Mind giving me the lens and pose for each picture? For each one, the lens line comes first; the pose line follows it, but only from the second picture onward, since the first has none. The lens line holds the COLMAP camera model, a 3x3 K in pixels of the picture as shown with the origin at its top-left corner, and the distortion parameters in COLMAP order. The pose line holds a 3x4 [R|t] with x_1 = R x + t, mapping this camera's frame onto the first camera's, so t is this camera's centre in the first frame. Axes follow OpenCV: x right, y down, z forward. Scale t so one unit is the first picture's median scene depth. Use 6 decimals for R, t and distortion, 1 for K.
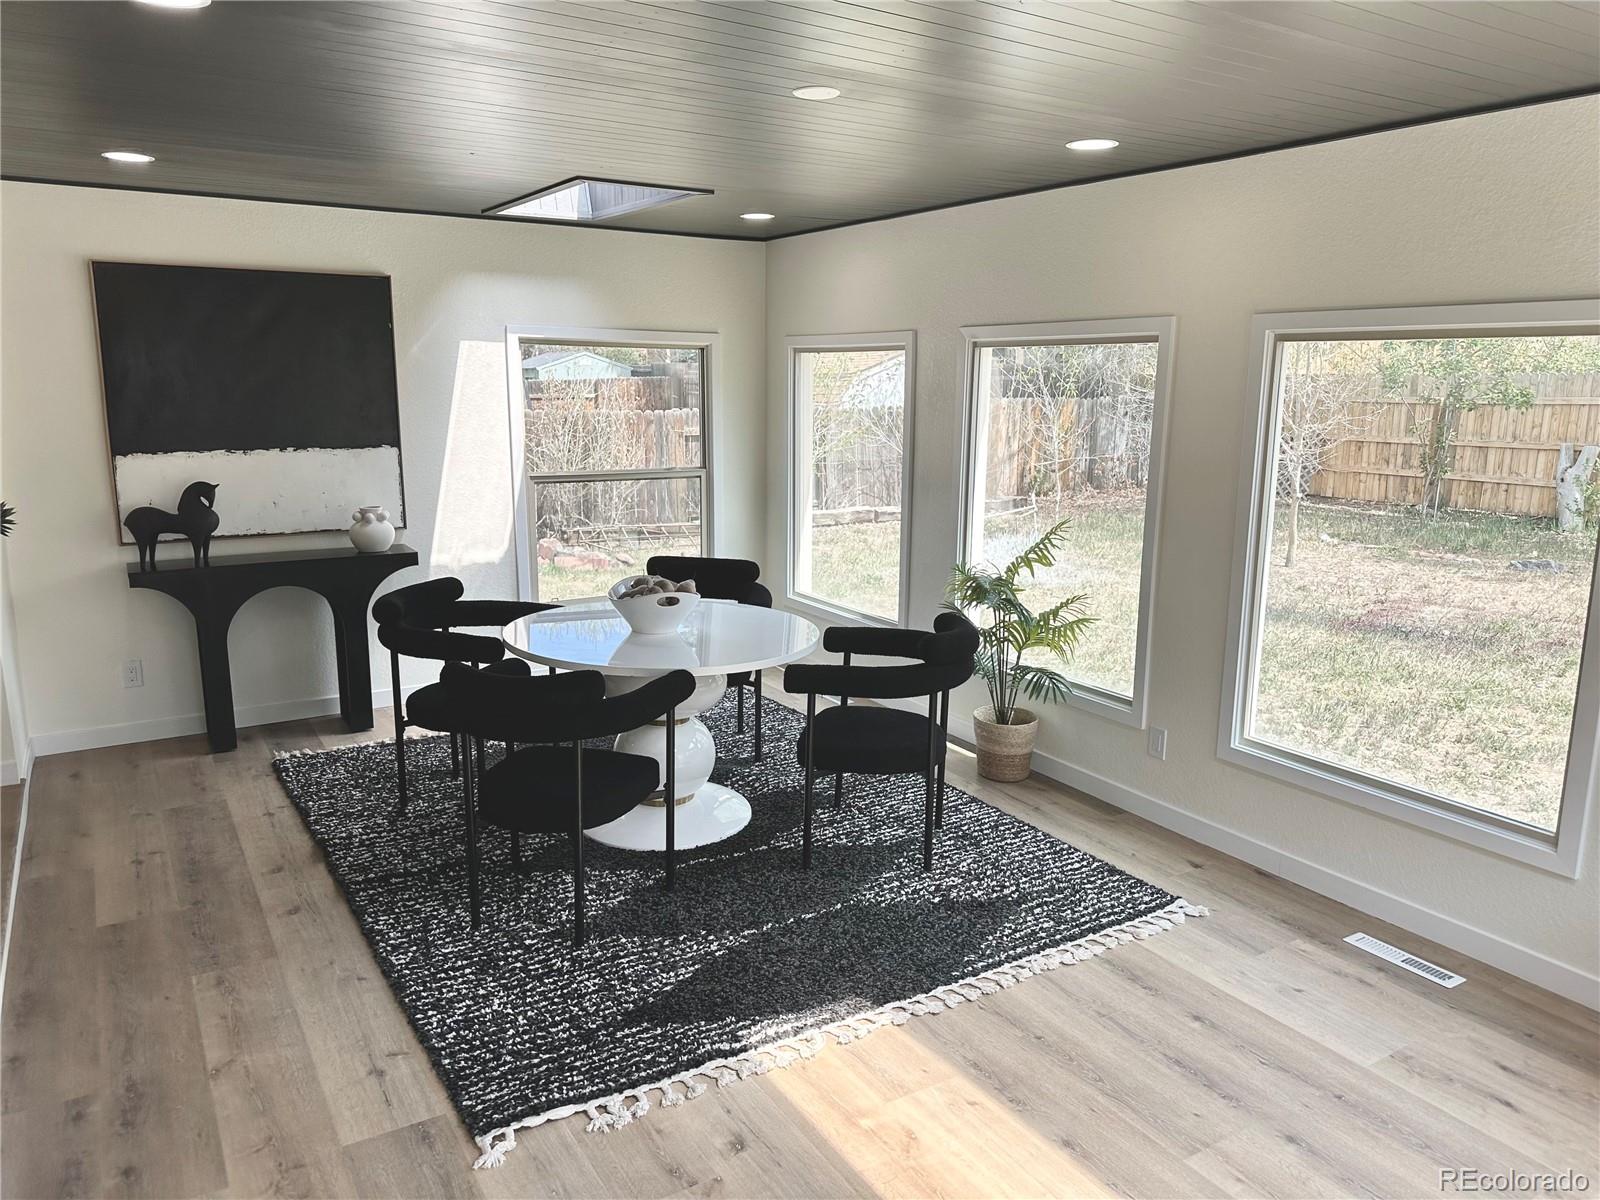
lens RADIAL K [[1112.3, 0, 811.1], [0, 1112.3, 598.8], [0, 0, 1]] dist [0.089071, -0.125634]
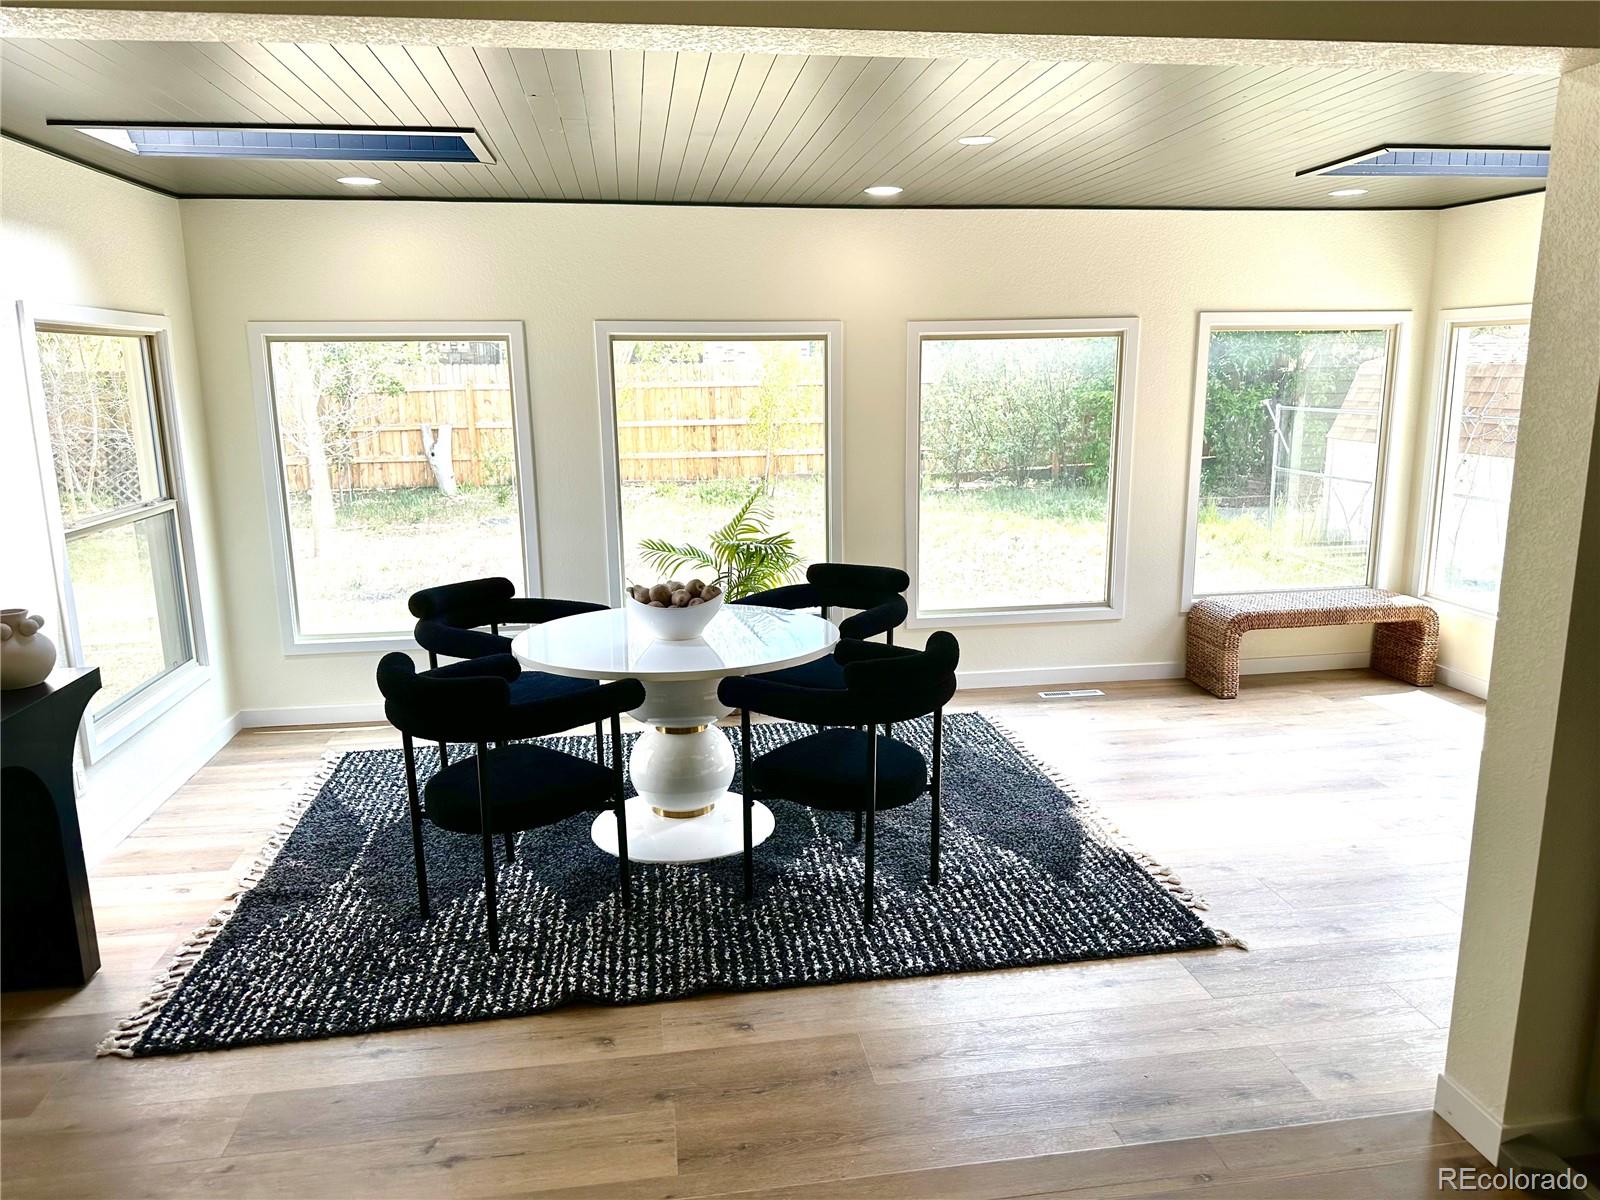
lens RADIAL K [[1112.3, 0, 811.1], [0, 1112.3, 598.8], [0, 0, 1]] dist [0.089071, -0.125634]
pose [[0.403358, -0.199494, 0.893031, -1.020277], [0.195967, 0.972134, 0.128652, -0.112155], [-0.893812, 0.123112, 0.431212, 0.519596]]
